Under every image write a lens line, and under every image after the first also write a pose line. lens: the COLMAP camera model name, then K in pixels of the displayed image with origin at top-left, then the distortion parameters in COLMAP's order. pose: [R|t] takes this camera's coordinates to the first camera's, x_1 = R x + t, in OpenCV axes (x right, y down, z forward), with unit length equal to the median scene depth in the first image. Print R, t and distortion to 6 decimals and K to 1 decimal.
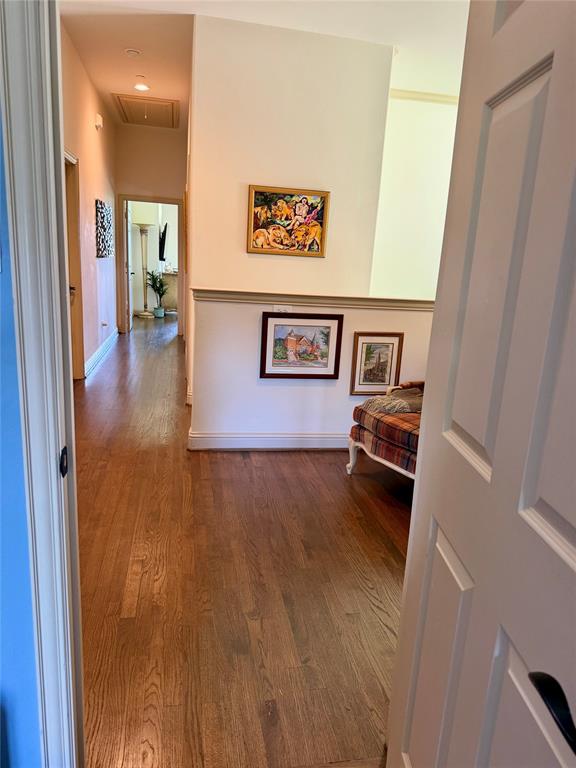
lens RADIAL K [[538.6, 0, 288.0], [0, 538.6, 384.0], [0, 0, 1]] dist [0.117920, -0.153691]
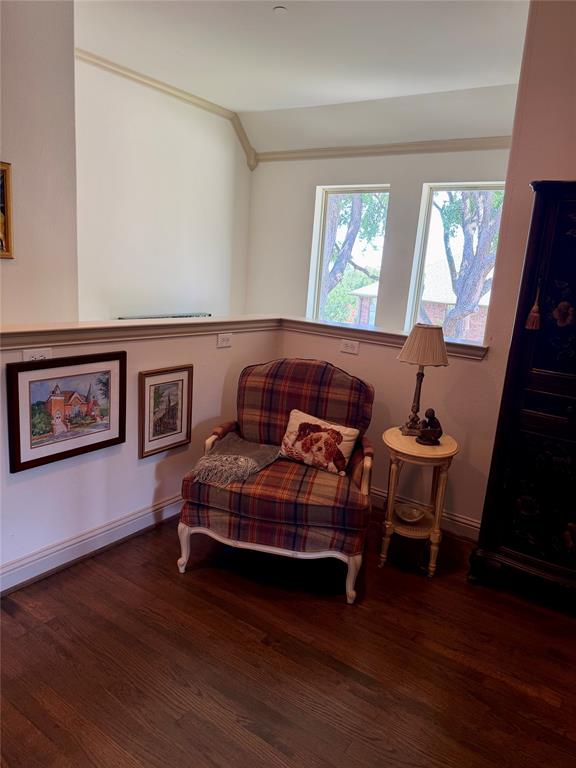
lens RADIAL K [[538.6, 0, 288.0], [0, 538.6, 384.0], [0, 0, 1]] dist [0.117920, -0.153691]
pose [[0.720600, -0.158117, 0.675081, -0.225411], [0.137247, 0.986913, 0.084652, -0.116906], [-0.679631, 0.031652, 0.732871, 0.343761]]
